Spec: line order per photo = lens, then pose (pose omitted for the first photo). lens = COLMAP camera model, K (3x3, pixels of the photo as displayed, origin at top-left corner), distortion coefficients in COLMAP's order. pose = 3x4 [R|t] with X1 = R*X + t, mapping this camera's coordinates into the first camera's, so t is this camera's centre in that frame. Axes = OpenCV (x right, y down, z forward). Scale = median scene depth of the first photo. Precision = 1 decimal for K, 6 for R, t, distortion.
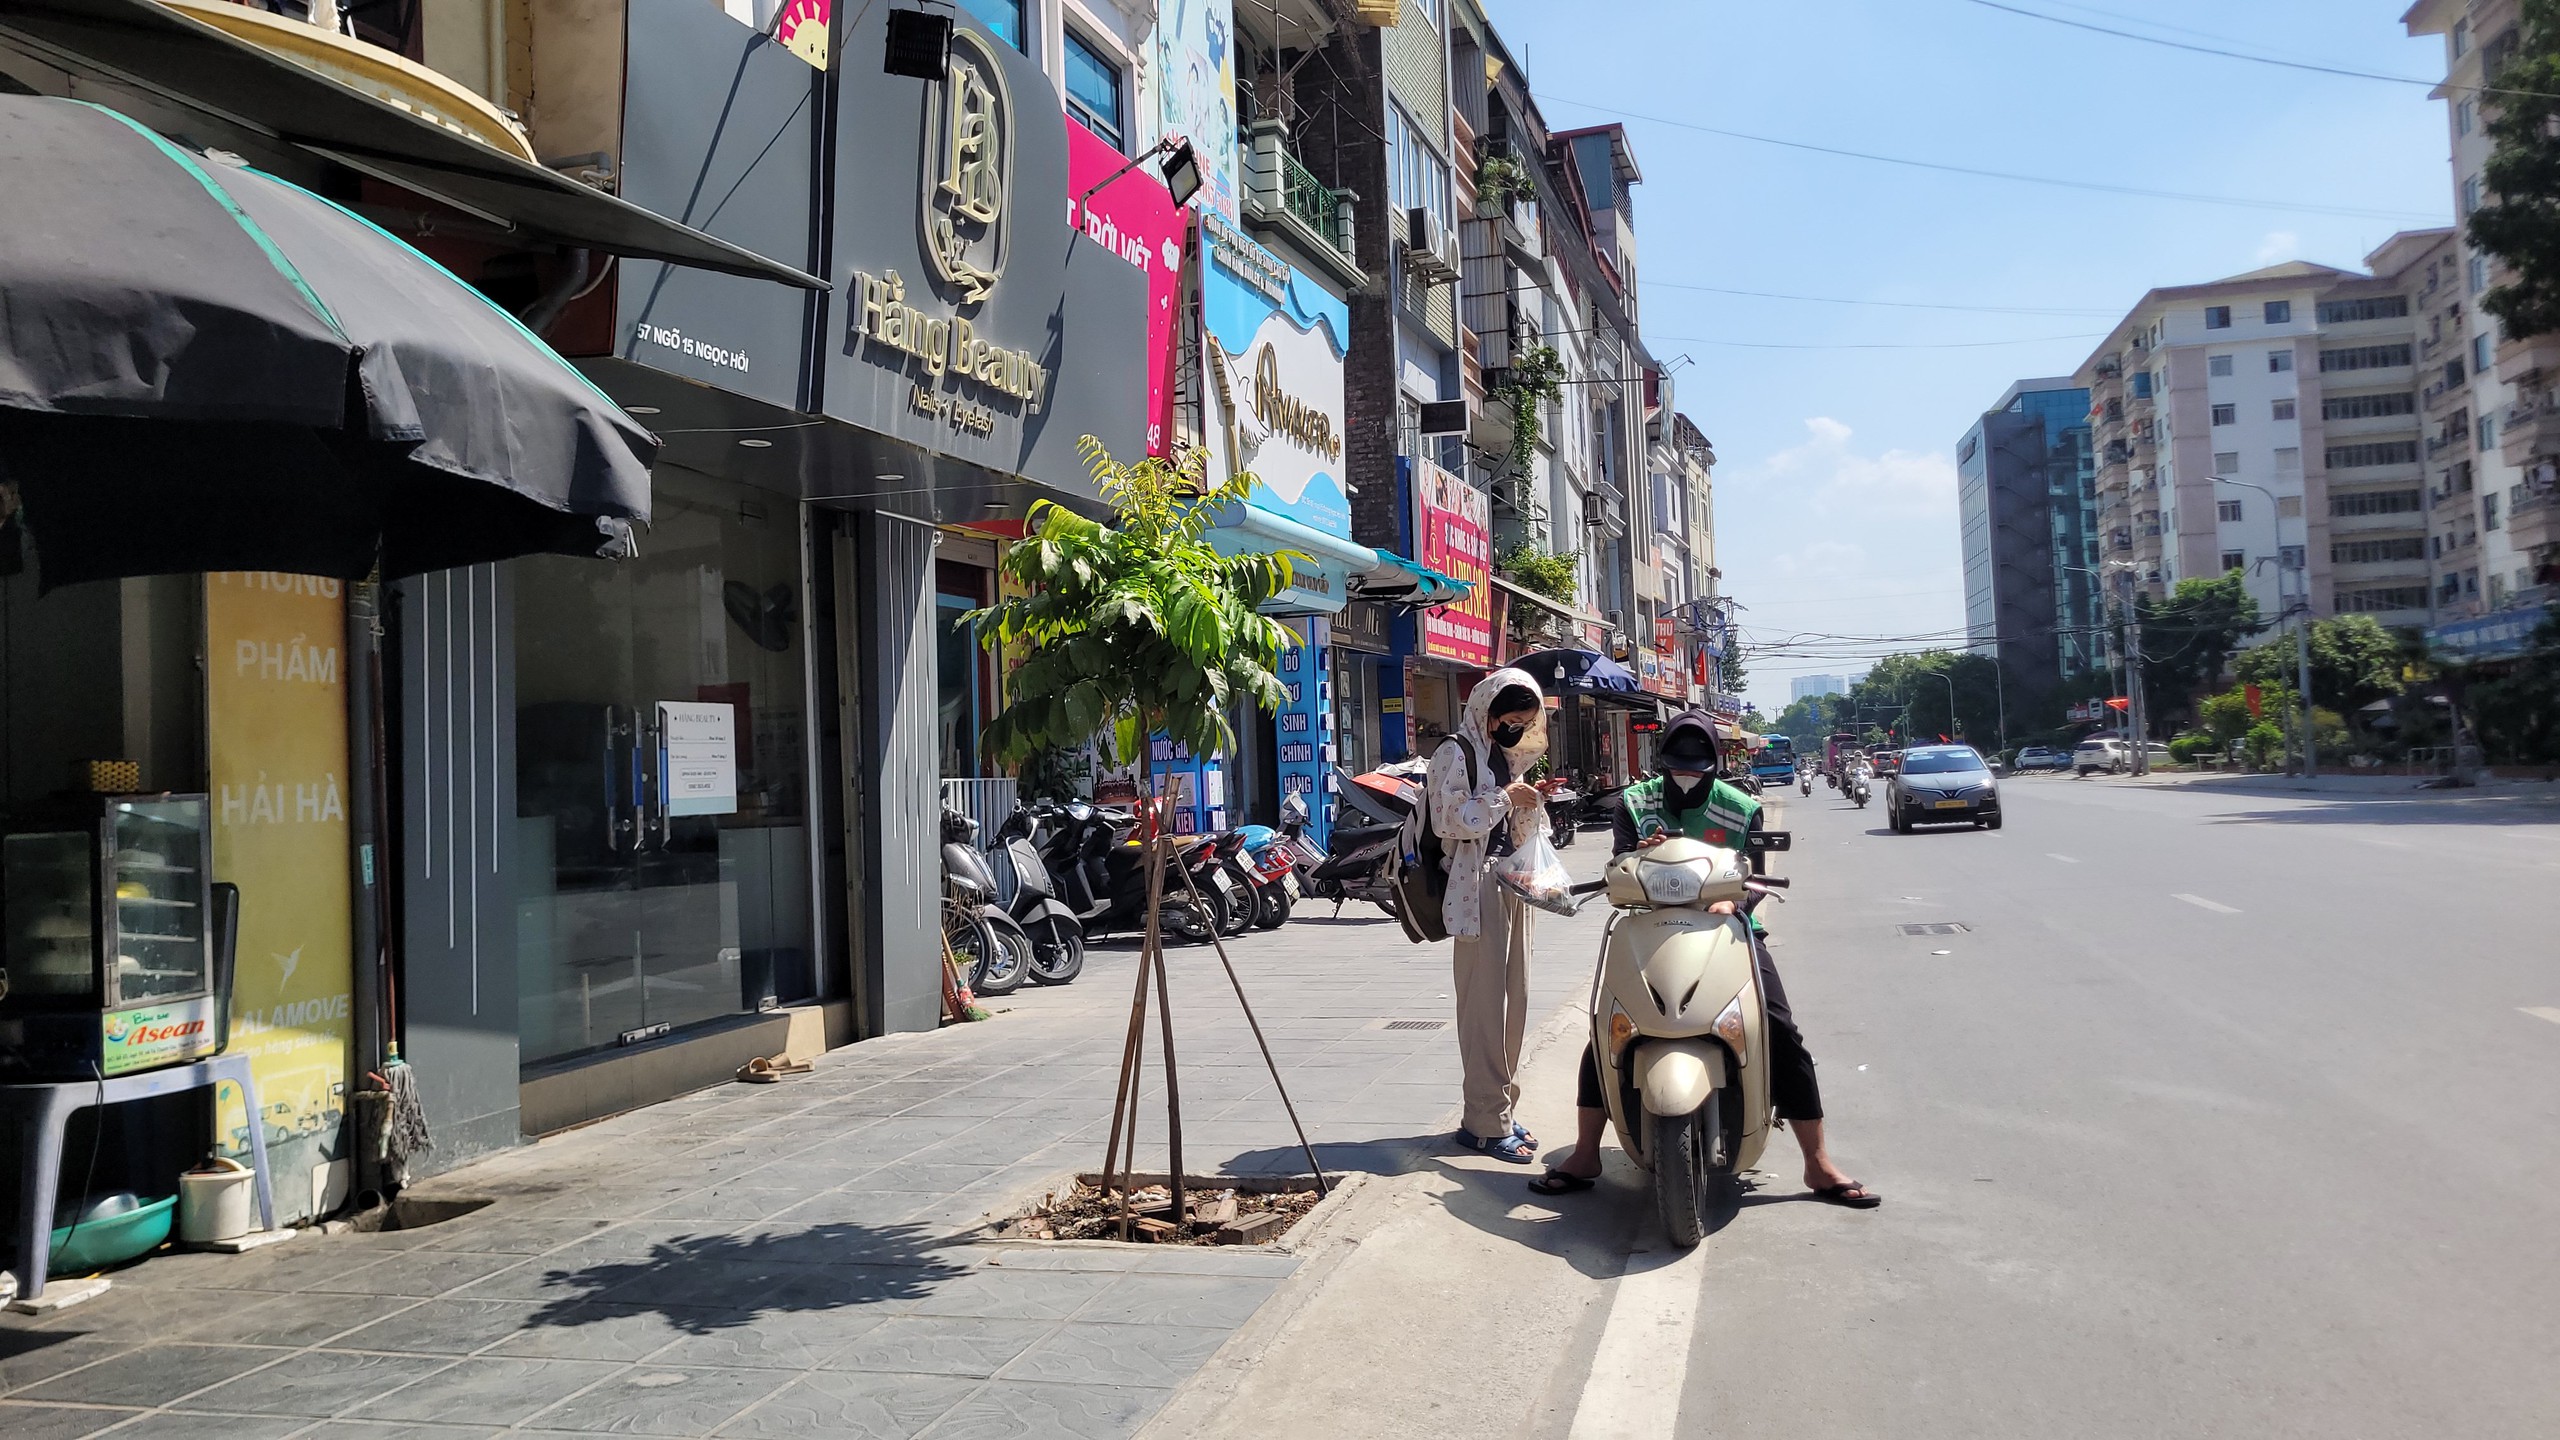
lens RADIAL K [[1929.9, 0, 1287.1], [0, 1929.9, 704.4], [0, 0, 1]] dist [0.038472, -0.000664]
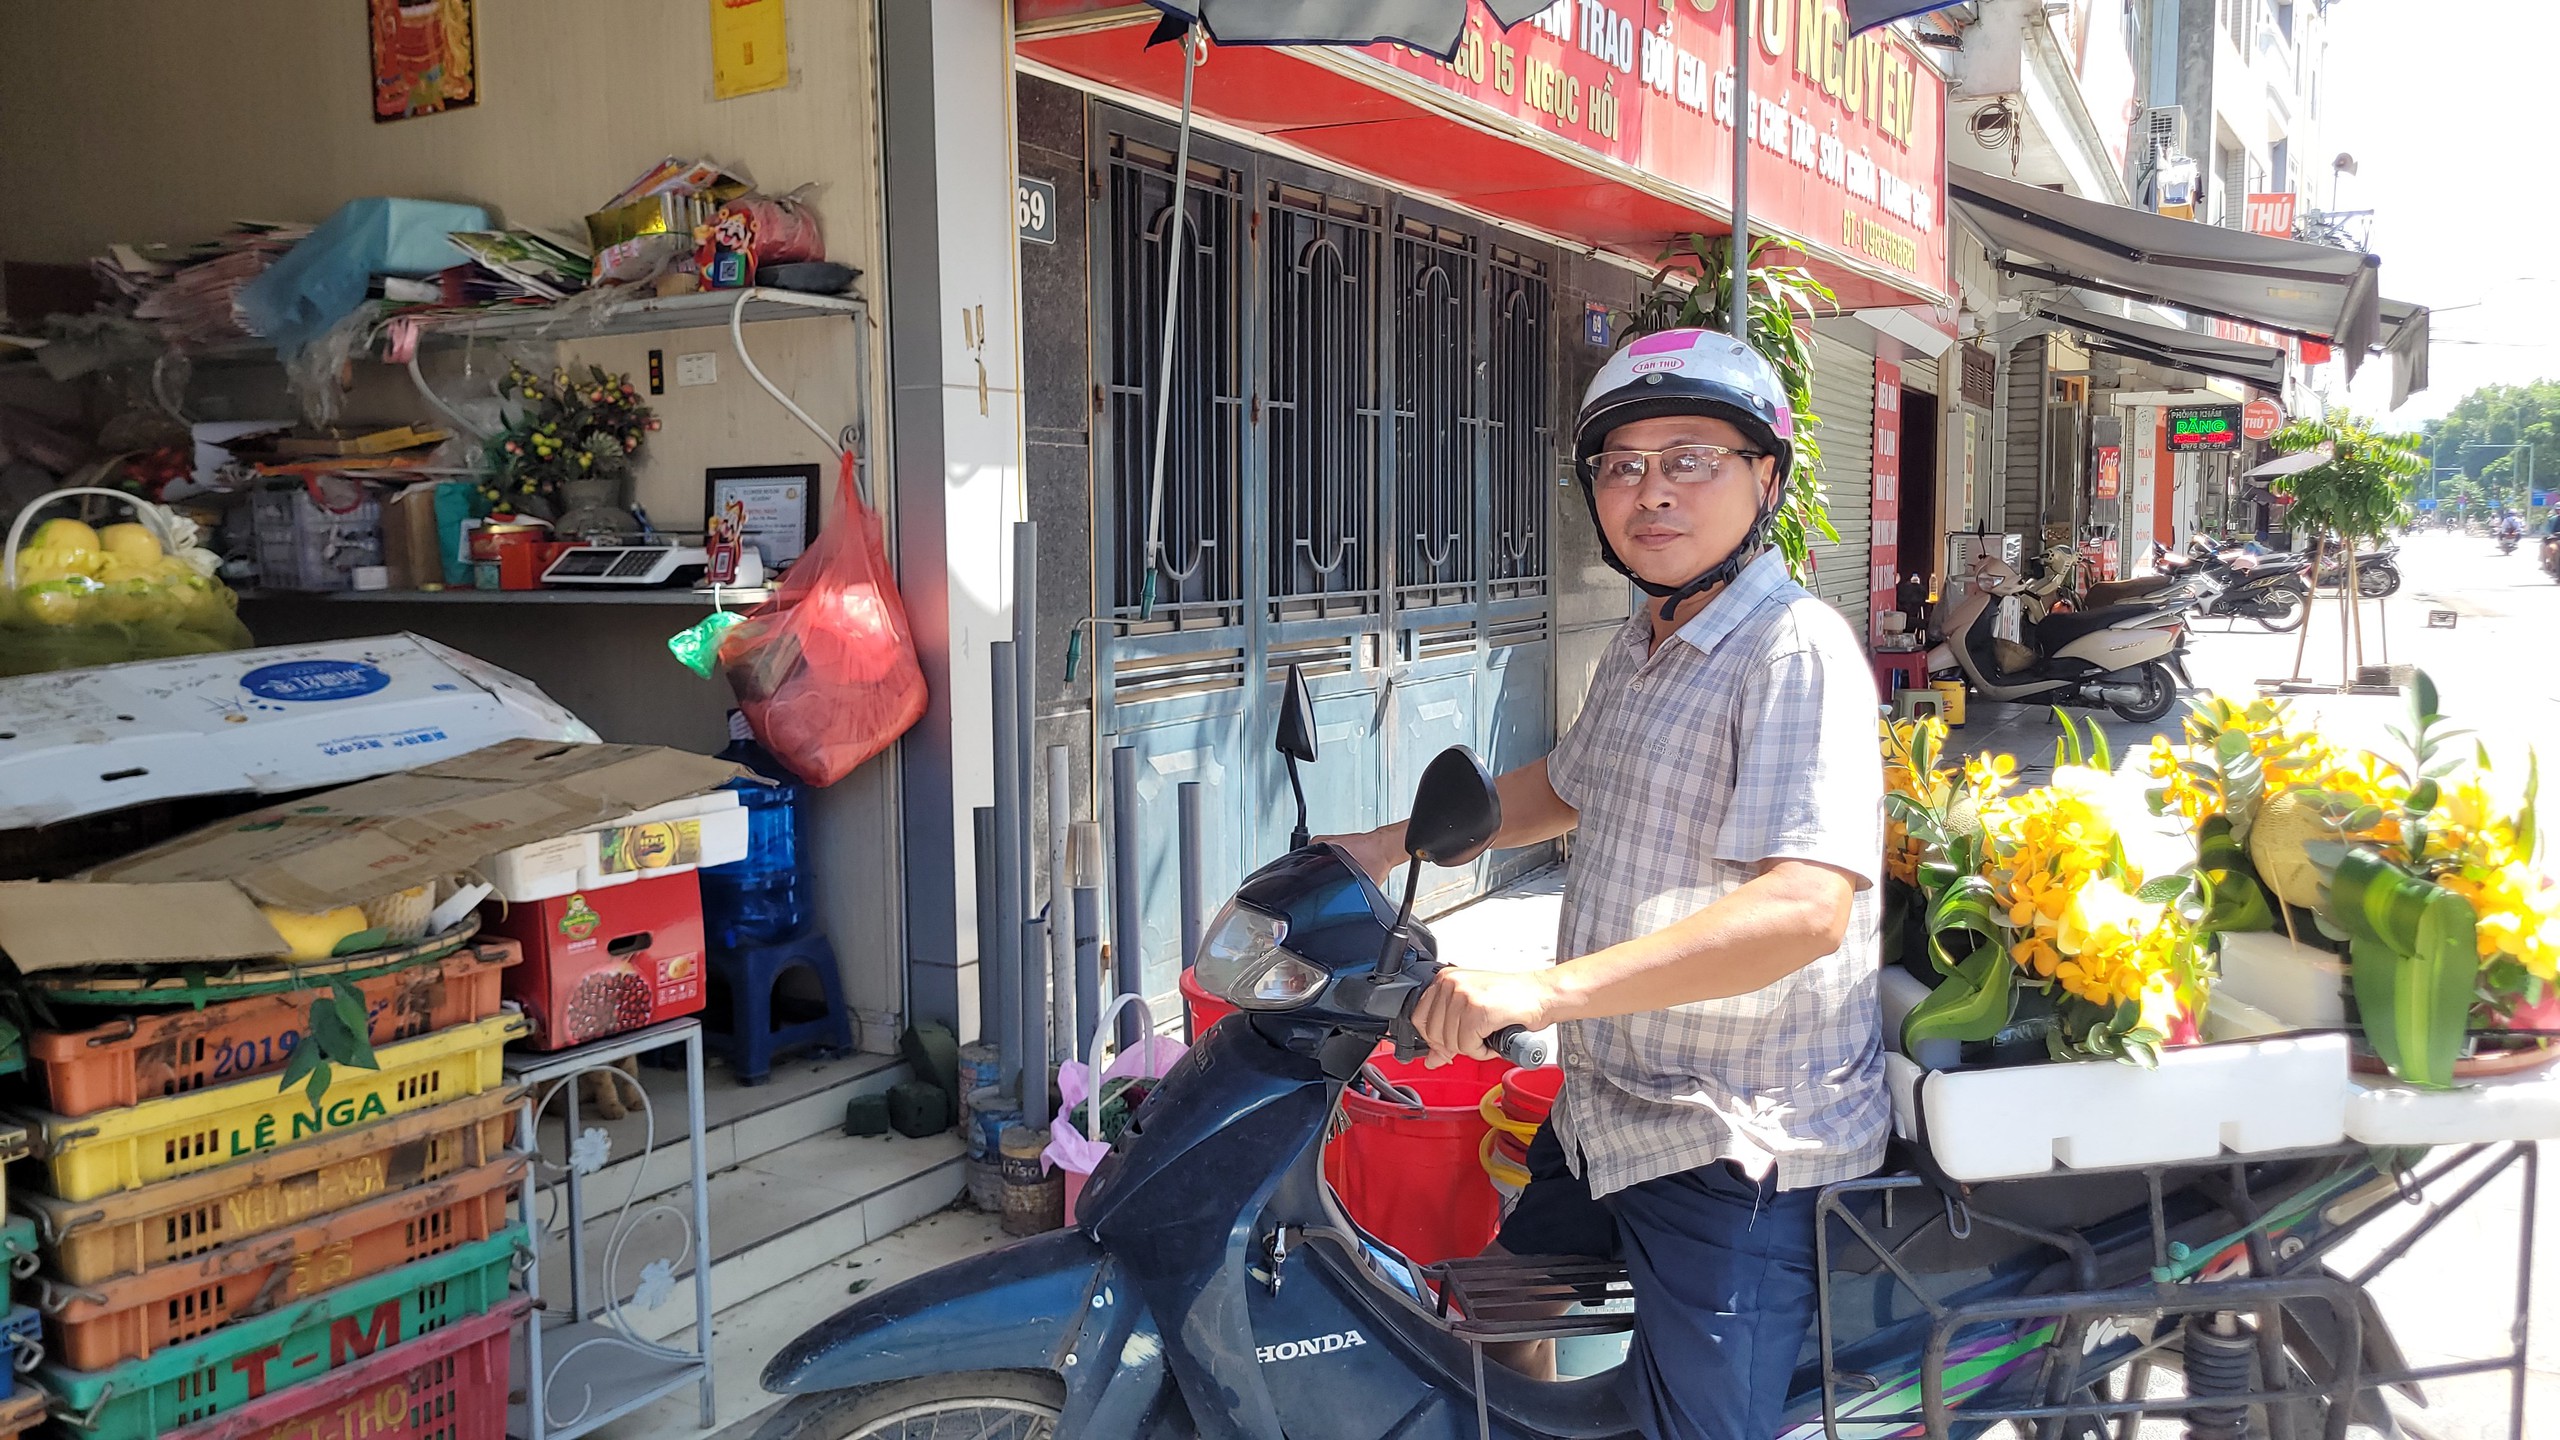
lens RADIAL K [[1929.9, 0, 1287.1], [0, 1929.9, 704.4], [0, 0, 1]] dist [0.038472, -0.000664]
pose [[0.974748, 0.047593, -0.218175, 0.052998], [-0.017582, 0.990347, 0.137487, 0.009786], [0.222613, -0.130180, 0.966176, 0.338012]]
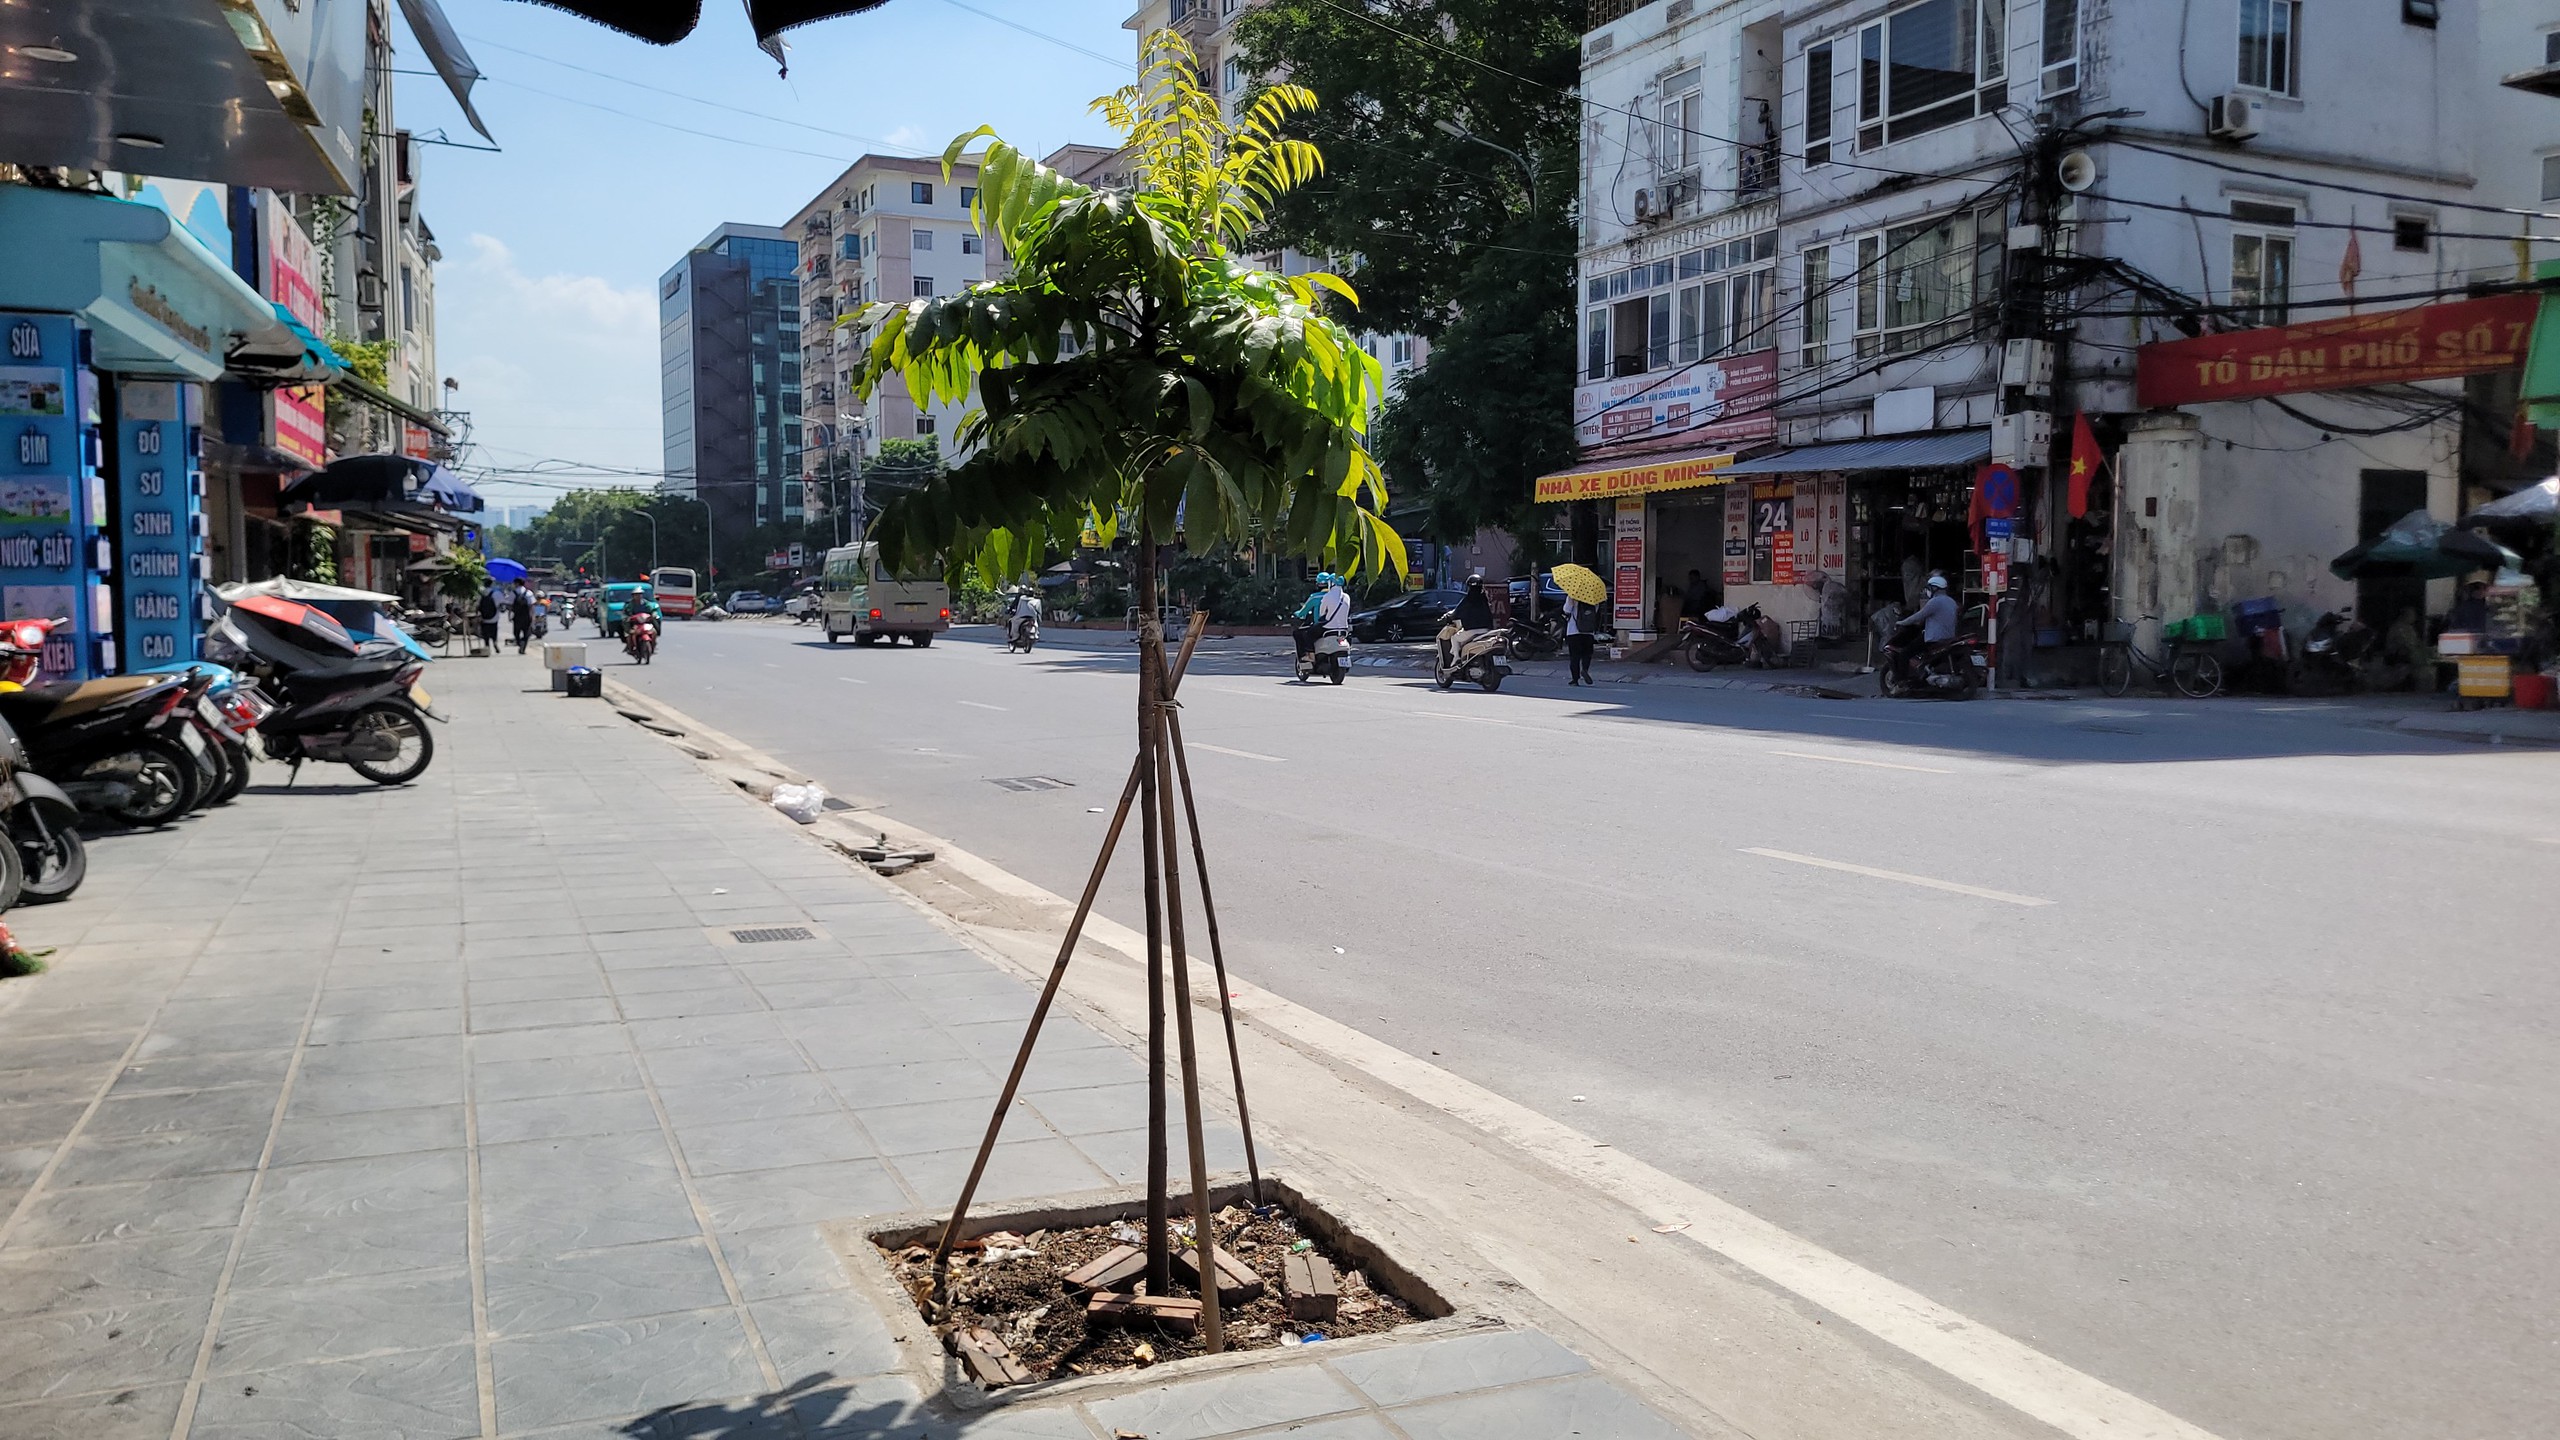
lens RADIAL K [[1943.1, 0, 1289.8], [0, 1943.1, 700.0], [0, 0, 1]] dist [0.038966, -0.003459]
pose [[0.786291, 0.005431, 0.617833, -0.028517], [-0.054551, 0.996666, 0.060664, 0.001713], [-0.615444, -0.081403, 0.783966, 0.030634]]
